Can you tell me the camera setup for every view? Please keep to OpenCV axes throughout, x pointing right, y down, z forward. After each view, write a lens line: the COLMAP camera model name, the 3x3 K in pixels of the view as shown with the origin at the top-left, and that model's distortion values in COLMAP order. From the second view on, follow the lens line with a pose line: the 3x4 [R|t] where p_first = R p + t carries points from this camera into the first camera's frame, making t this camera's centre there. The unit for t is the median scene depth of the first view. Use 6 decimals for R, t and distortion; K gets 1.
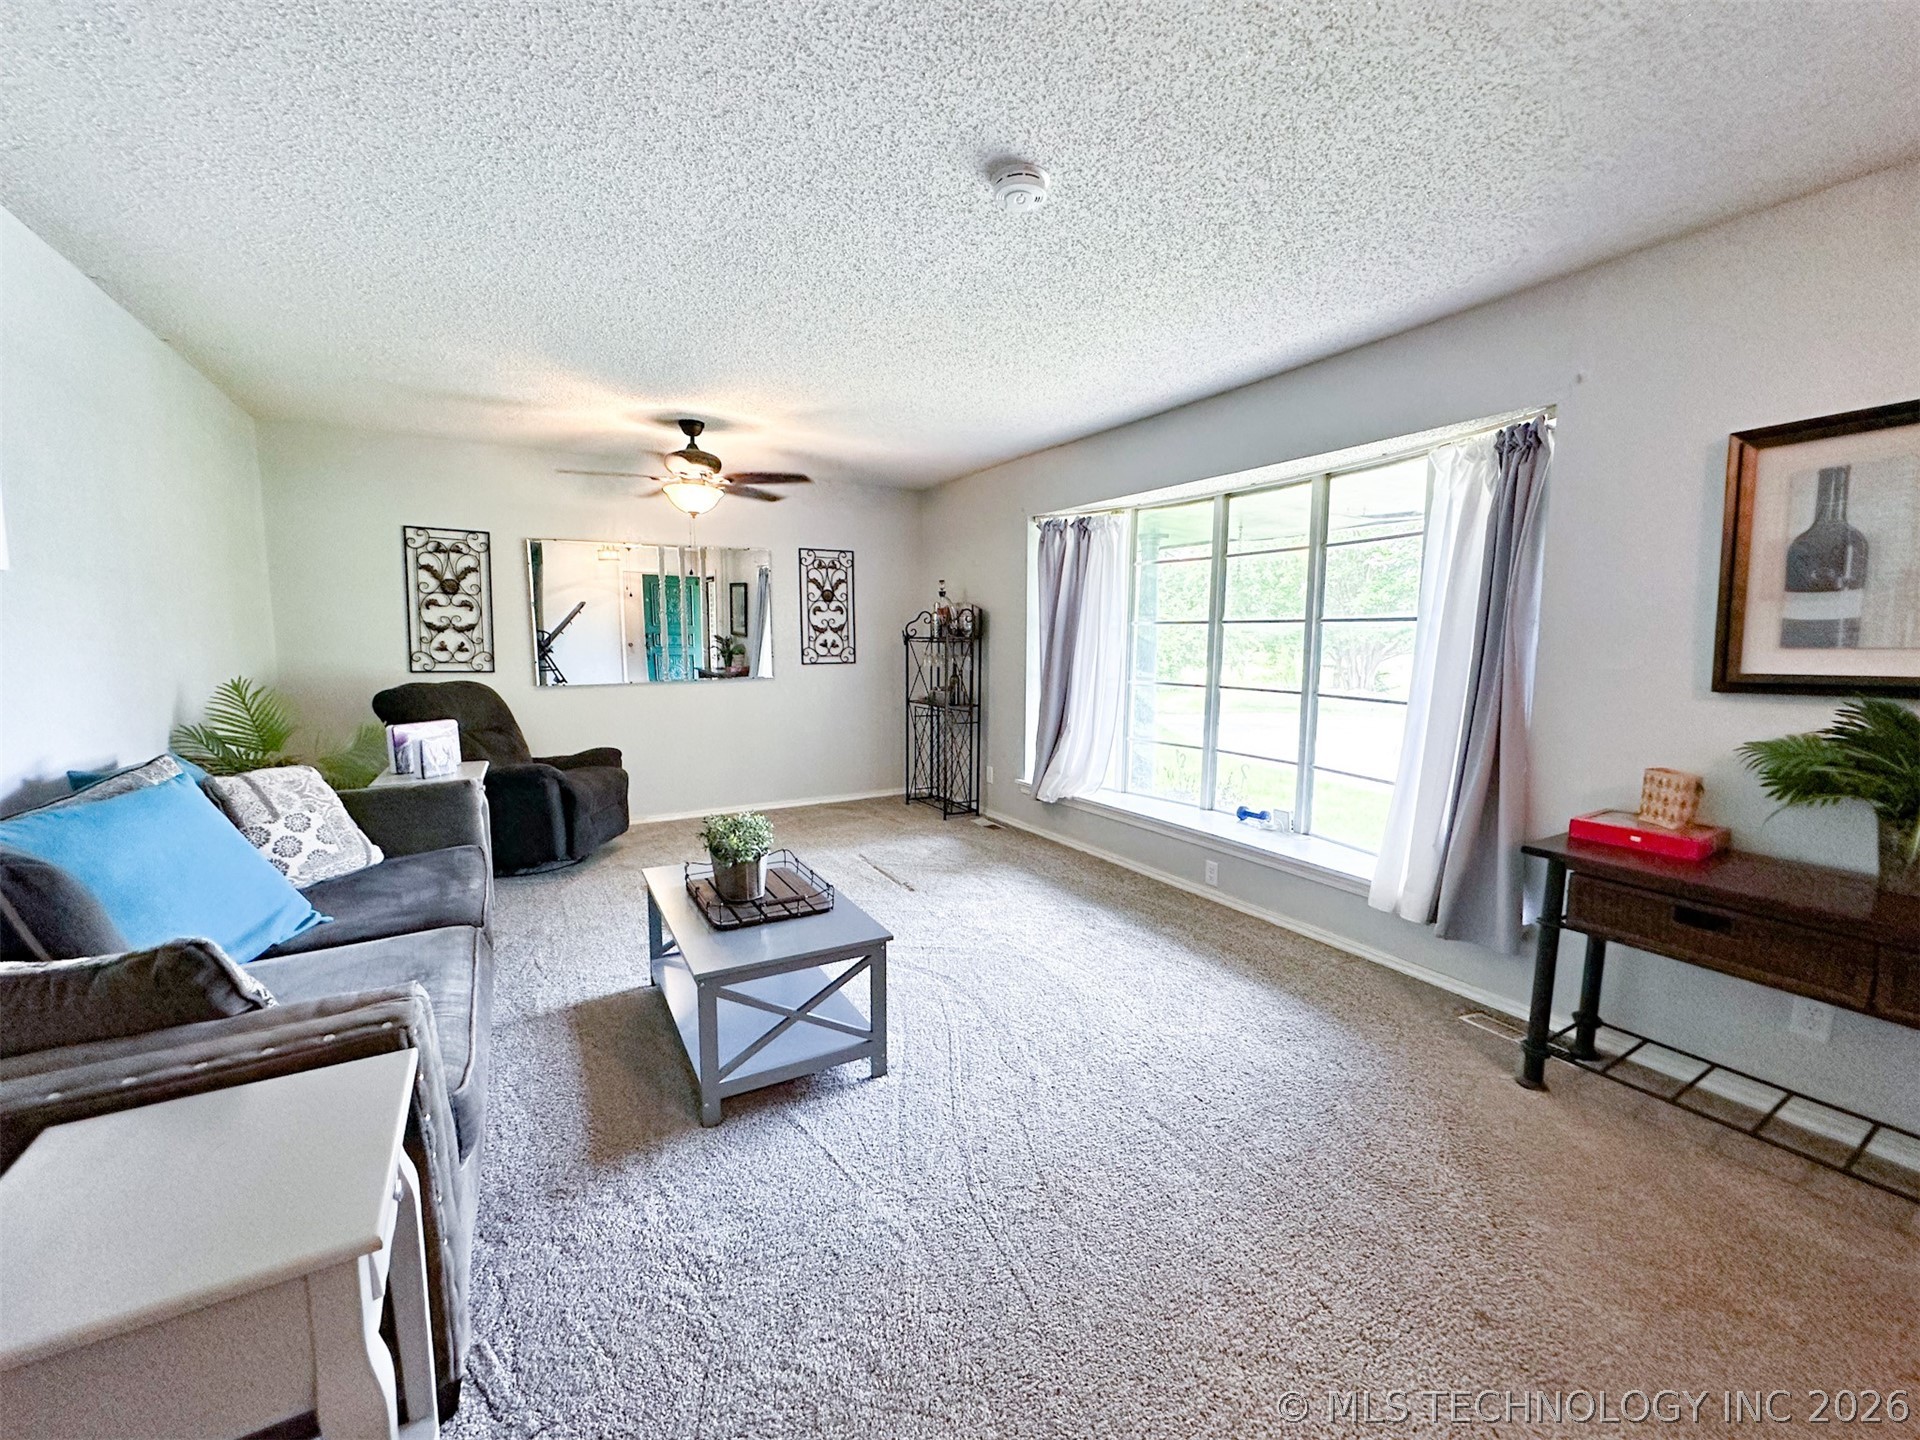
lens RADIAL K [[763.1, 0, 960.0], [0, 763.1, 720.0], [0, 0, 1]] dist [-0.001254, -0.000227]
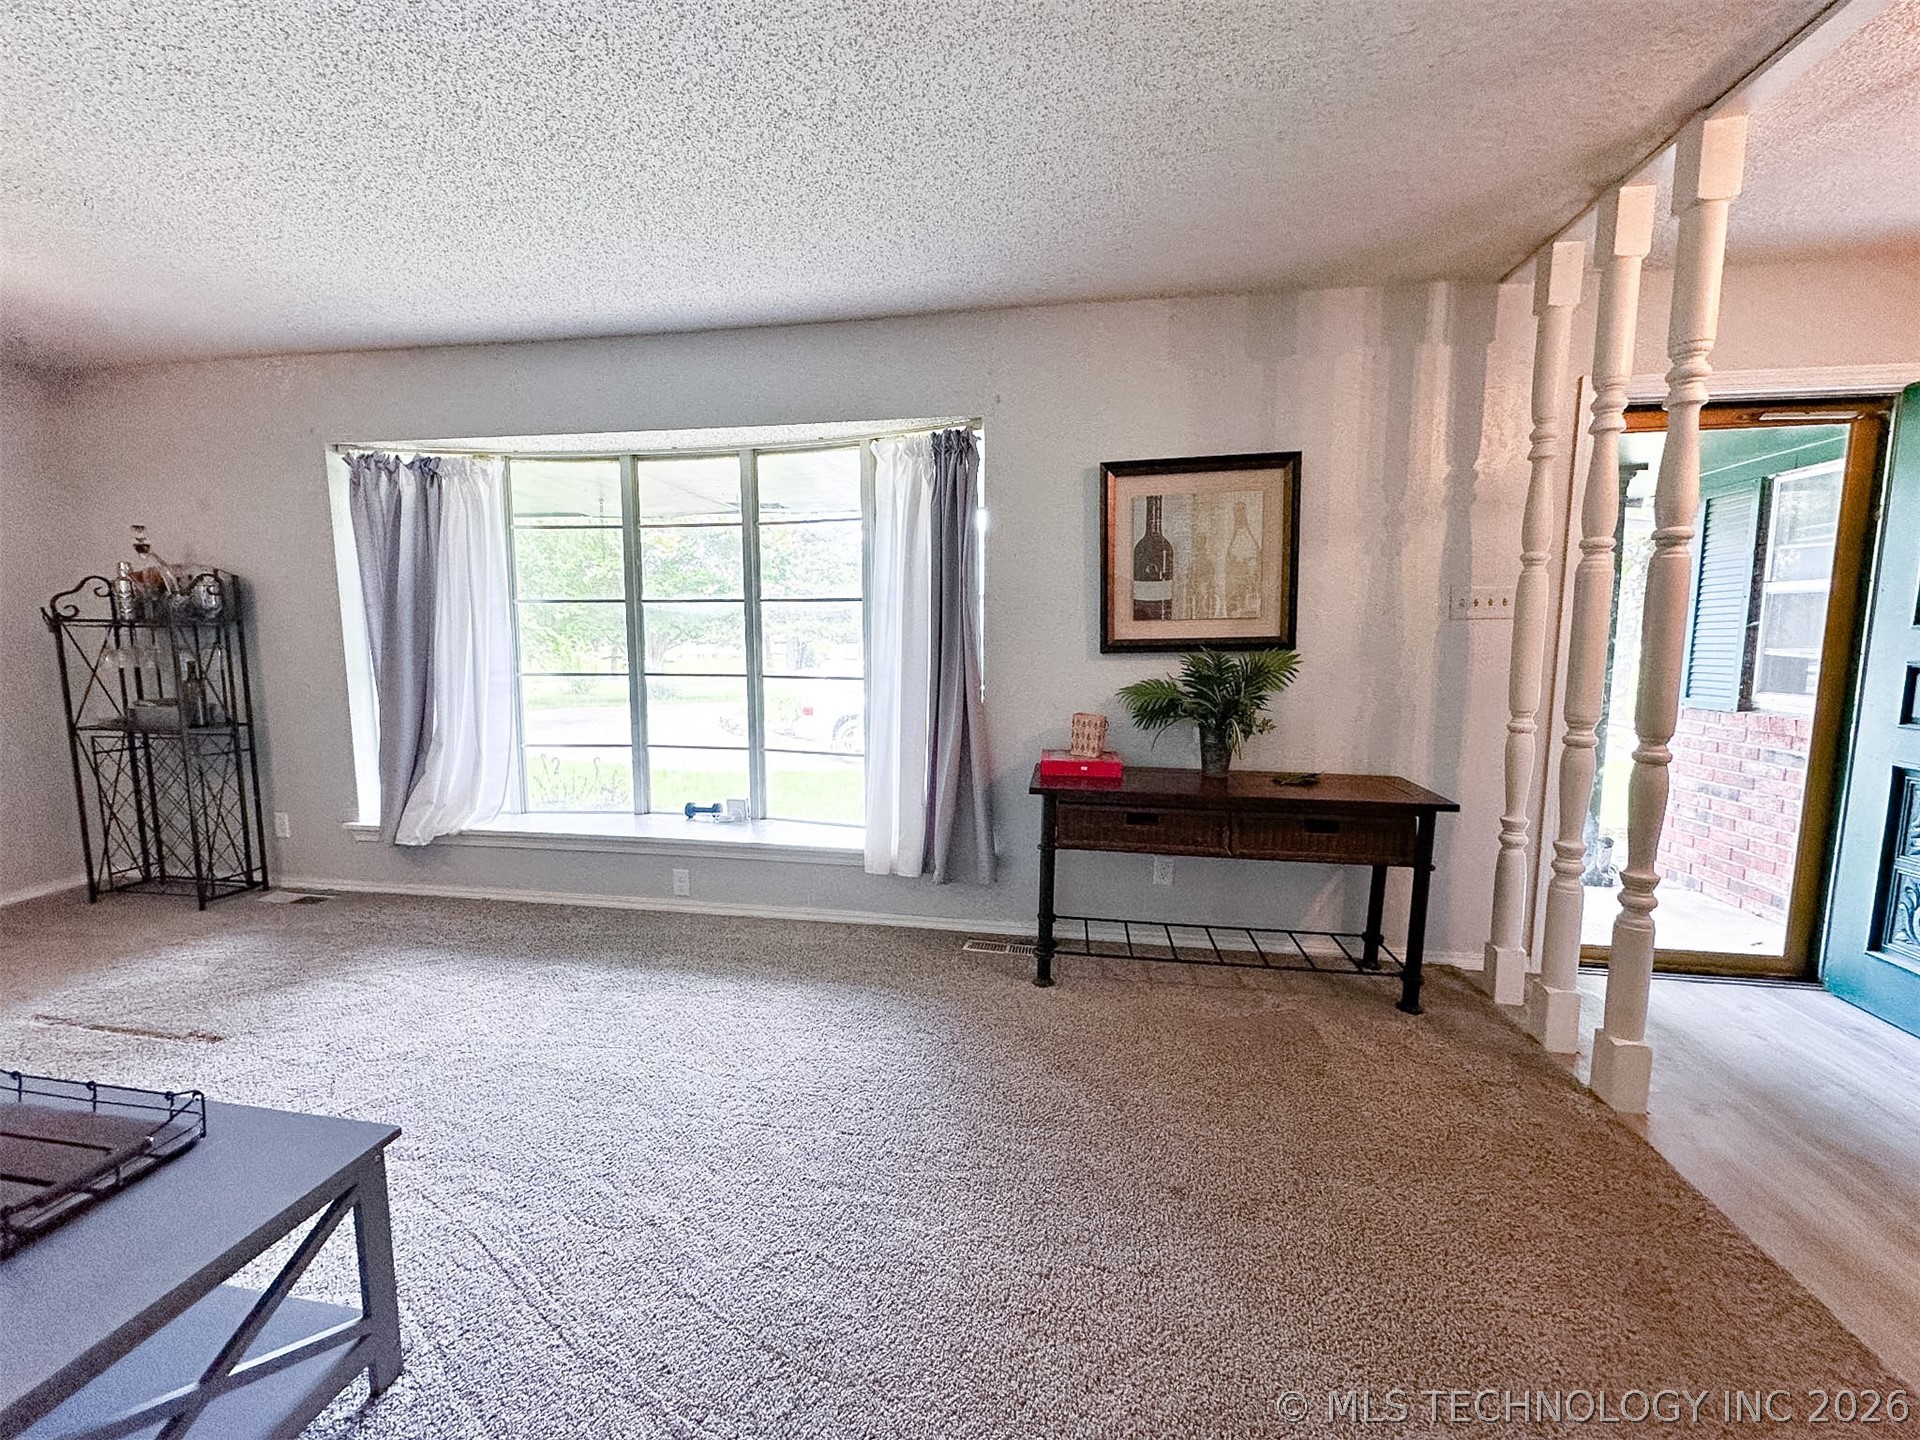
lens RADIAL K [[764.5, 0, 960.0], [0, 764.5, 720.0], [0, 0, 1]] dist [0.000020, 0.000524]
pose [[0.645167, -0.094058, 0.758230, -0.121812], [0.085771, 0.995037, 0.050453, -0.005023], [-0.759212, 0.032484, 0.650032, 0.171015]]
